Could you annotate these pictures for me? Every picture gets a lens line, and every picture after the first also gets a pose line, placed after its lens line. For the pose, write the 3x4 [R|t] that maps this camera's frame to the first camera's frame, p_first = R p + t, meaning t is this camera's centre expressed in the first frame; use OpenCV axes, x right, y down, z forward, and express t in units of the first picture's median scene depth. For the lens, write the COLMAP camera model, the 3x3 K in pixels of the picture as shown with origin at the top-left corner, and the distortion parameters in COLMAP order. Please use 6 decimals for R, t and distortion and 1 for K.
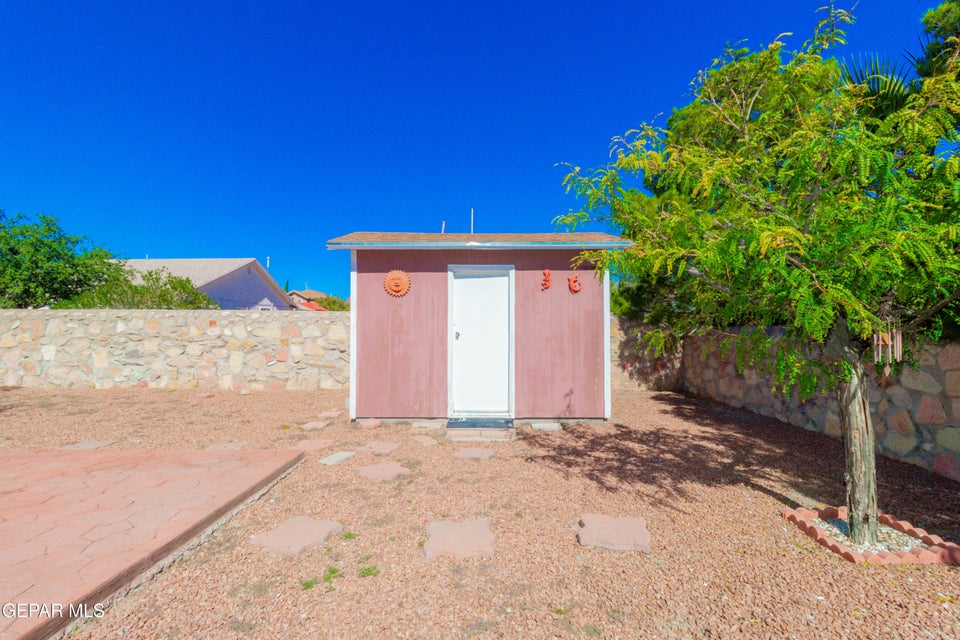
lens RADIAL K [[436.2, 0, 478.8], [0, 436.2, 317.5], [0, 0, 1]] dist [0.000897, 0.000119]
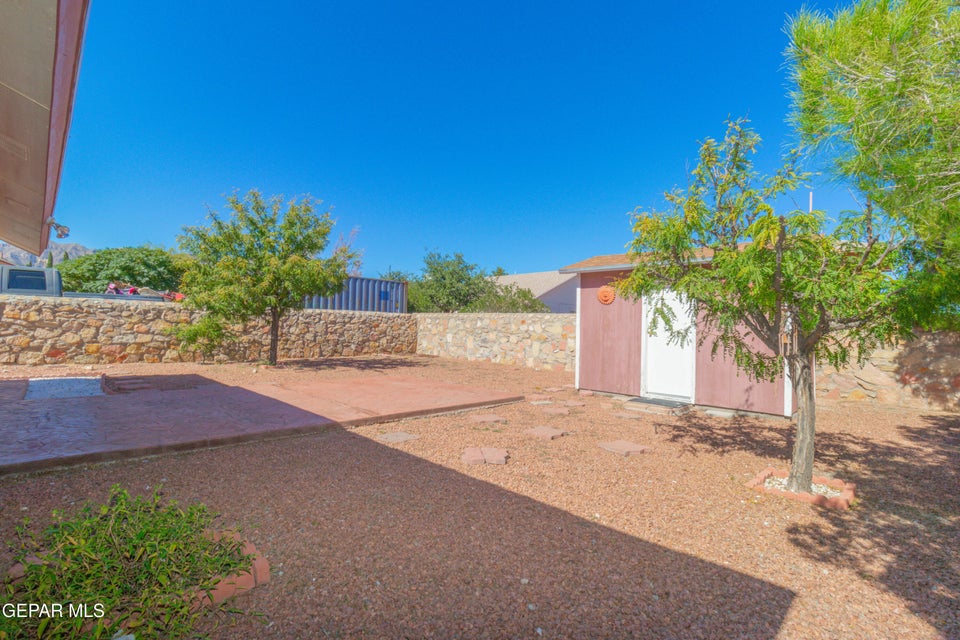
lens RADIAL K [[440.8, 0, 478.6], [0, 440.8, 311.9], [0, 0, 1]] dist [0.000552, 0.000097]
pose [[0.718958, -0.003666, -0.695044, 0.331418], [-0.005699, 0.999921, -0.011169, -0.004205], [0.695031, 0.011991, 0.718880, -0.193648]]
